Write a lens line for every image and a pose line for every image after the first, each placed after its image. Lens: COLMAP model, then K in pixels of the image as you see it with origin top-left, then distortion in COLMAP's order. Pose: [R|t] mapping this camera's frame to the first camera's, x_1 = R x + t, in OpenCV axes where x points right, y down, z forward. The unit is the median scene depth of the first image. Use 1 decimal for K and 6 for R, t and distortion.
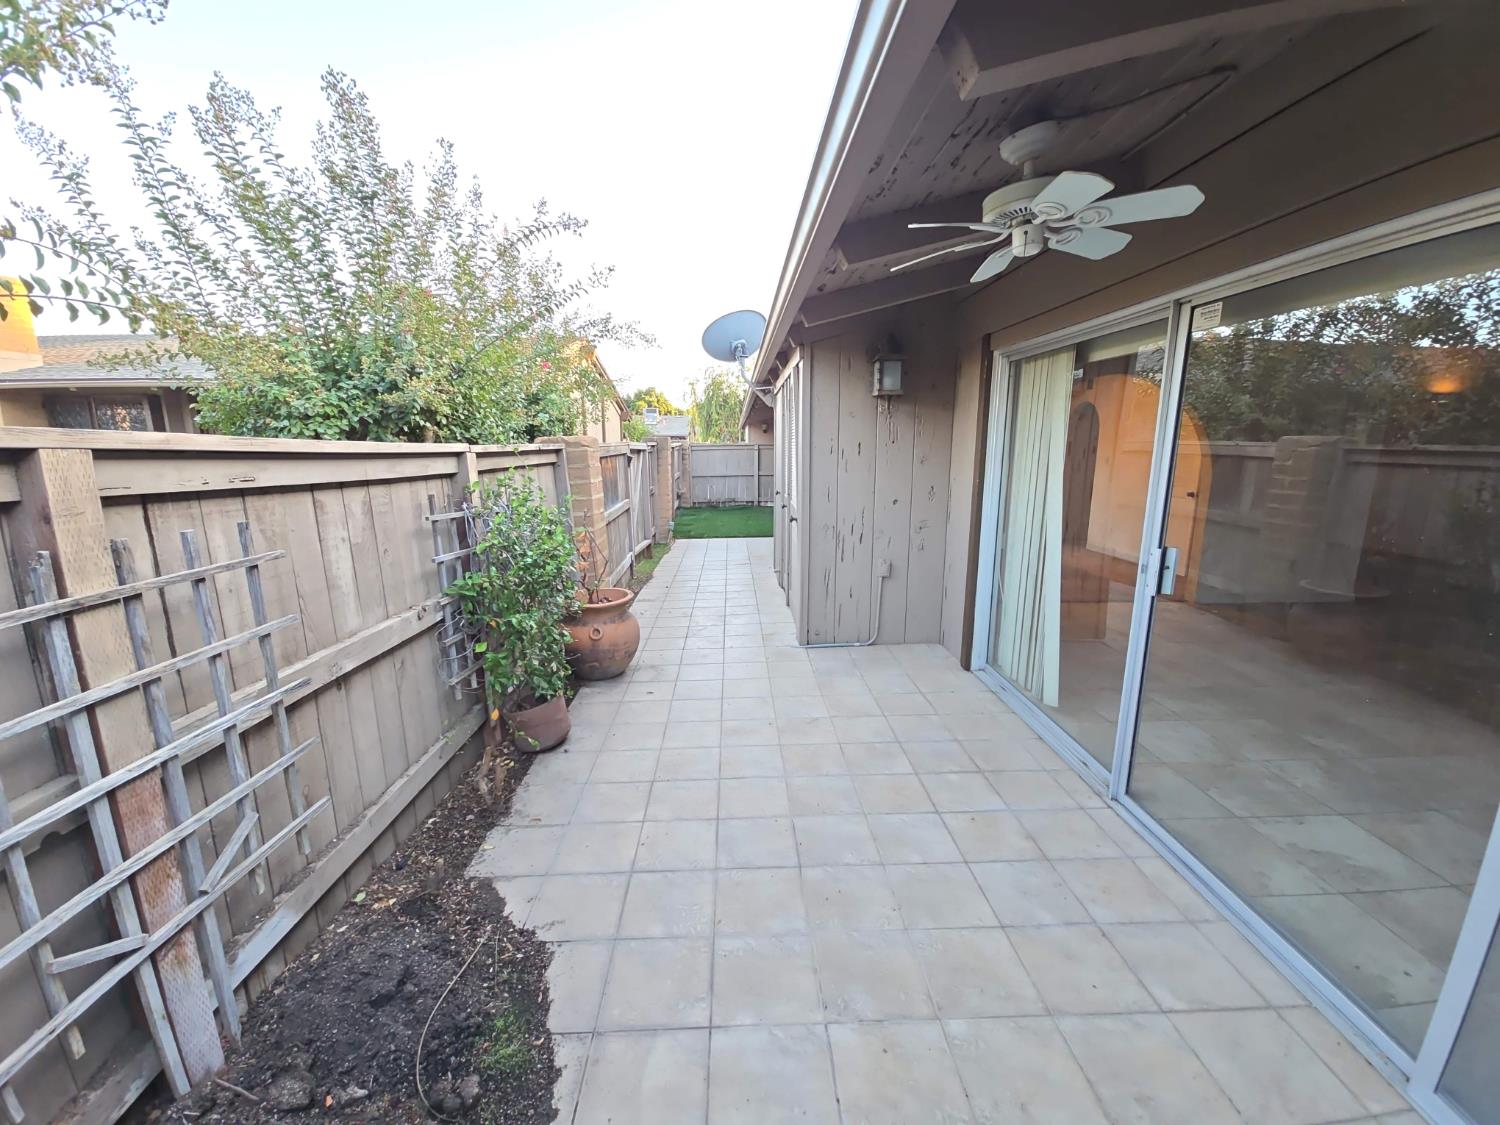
lens RADIAL K [[614.8, 0, 754.9], [0, 614.8, 569.9], [0, 0, 1]] dist [0.000517, -0.000274]
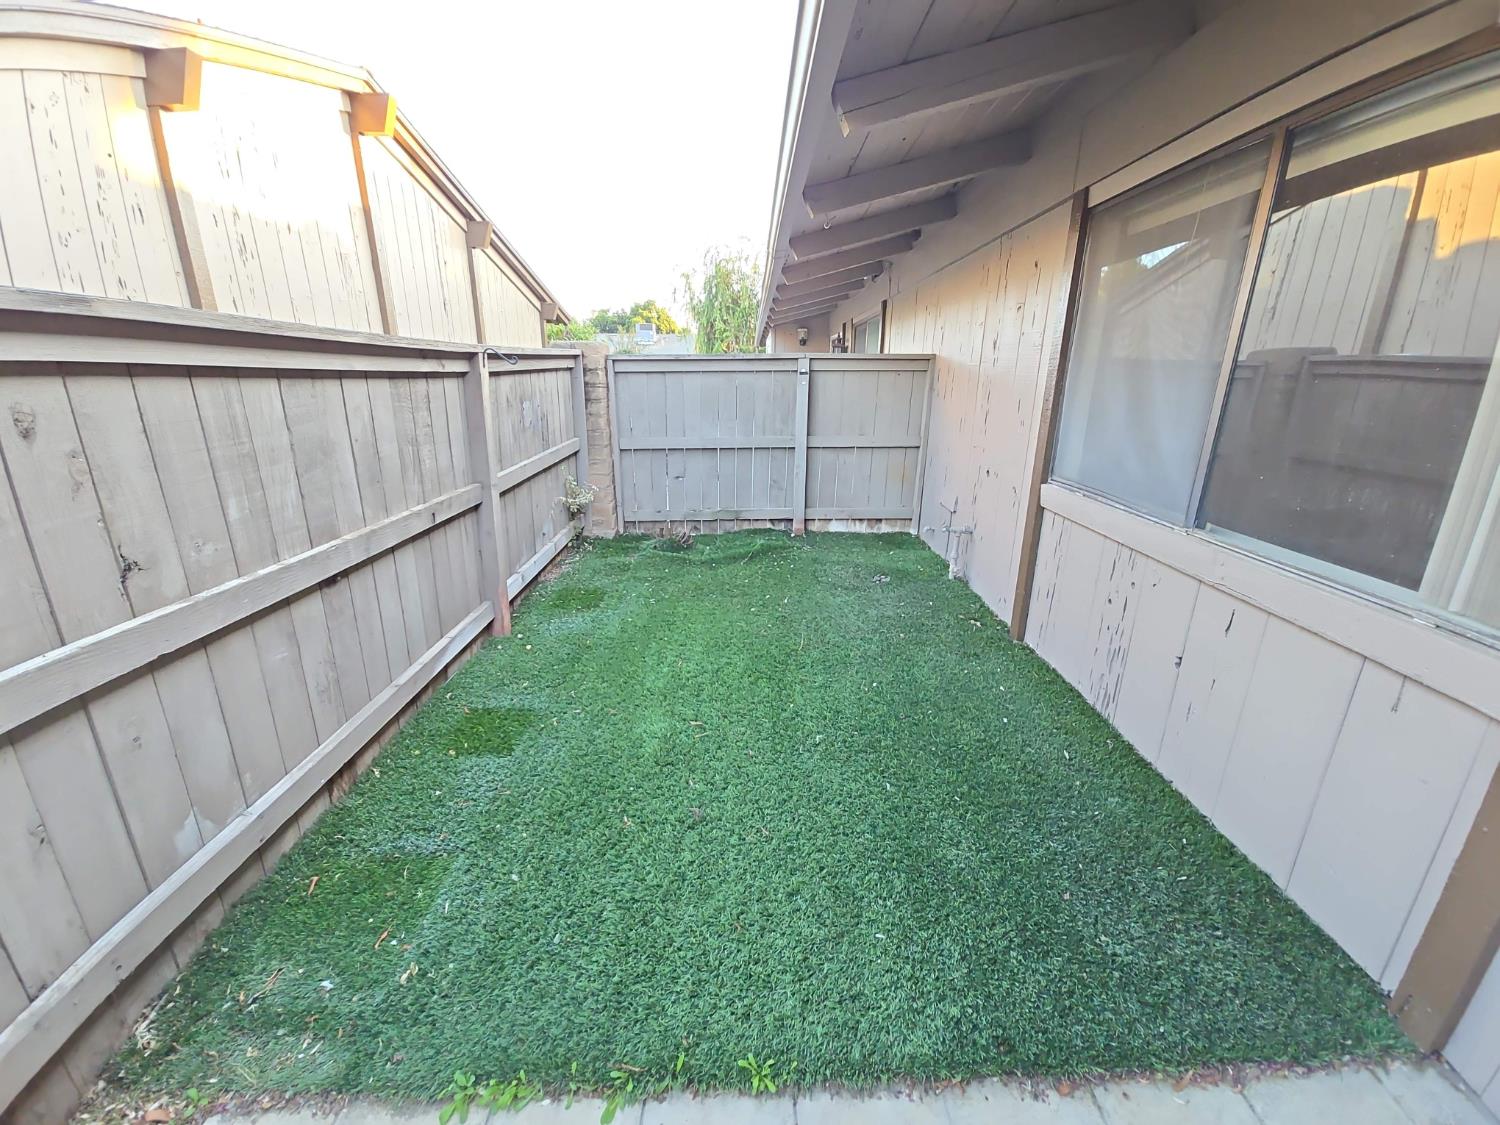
lens RADIAL K [[614.8, 0, 754.9], [0, 614.8, 569.9], [0, 0, 1]] dist [0.000517, -0.000274]
pose [[0.999611, 0.019345, -0.020085, -0.007663], [-0.017068, 0.994010, 0.107948, -0.058352], [0.022053, -0.107563, 0.993954, 0.306685]]
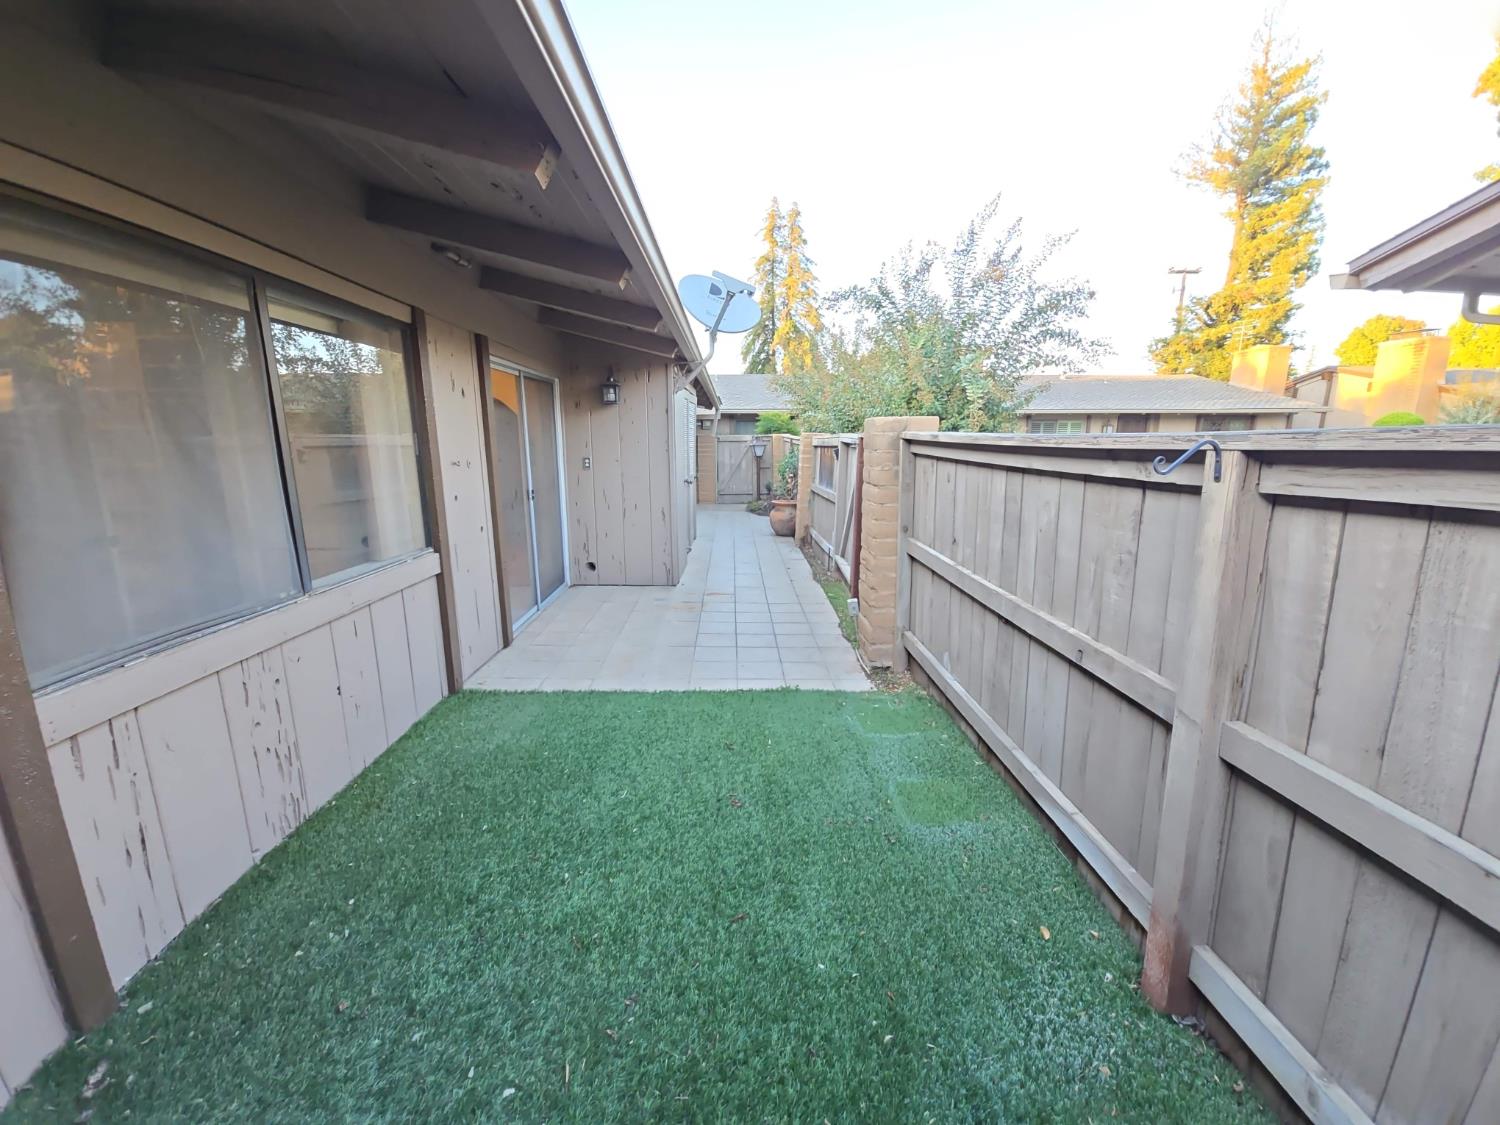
lens RADIAL K [[707.7, 0, 753.1], [0, 707.7, 569.3], [0, 0, 1]] dist [0.002027, -0.000303]
pose [[-0.999947, -0.006429, -0.008035, -0.023728], [-0.008913, 0.931343, 0.364033, -0.116335], [0.005143, 0.364086, -0.931351, 0.564652]]
